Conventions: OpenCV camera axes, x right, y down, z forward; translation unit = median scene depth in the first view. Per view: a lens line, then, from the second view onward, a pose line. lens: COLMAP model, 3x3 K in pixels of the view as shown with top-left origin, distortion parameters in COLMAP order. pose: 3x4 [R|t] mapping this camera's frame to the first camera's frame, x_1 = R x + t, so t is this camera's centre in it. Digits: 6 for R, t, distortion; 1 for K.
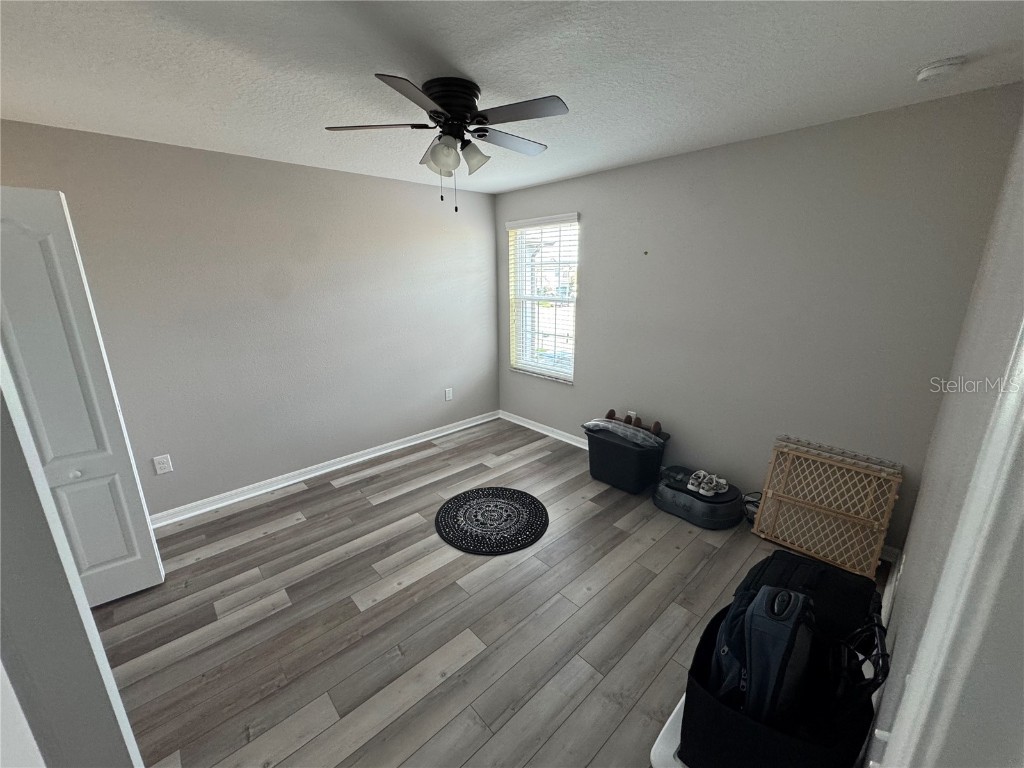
lens RADIAL K [[411.1, 0, 510.7], [0, 411.1, 382.9], [0, 0, 1]] dist [-0.001977, 0.000788]
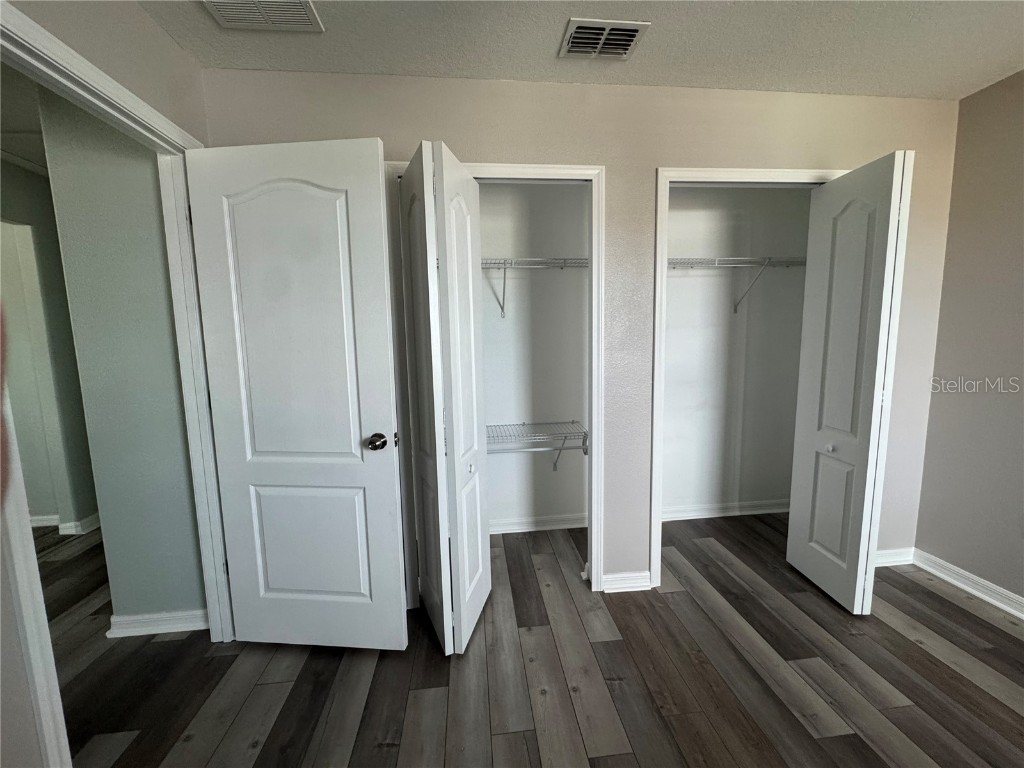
lens RADIAL K [[411.1, 0, 510.7], [0, 411.1, 382.9], [0, 0, 1]] dist [-0.001977, 0.000788]
pose [[-0.605768, 0.113359, -0.787524, 0.175649], [-0.173159, 0.947290, 0.269551, -0.060034], [0.776570, 0.299652, -0.554209, 0.815561]]
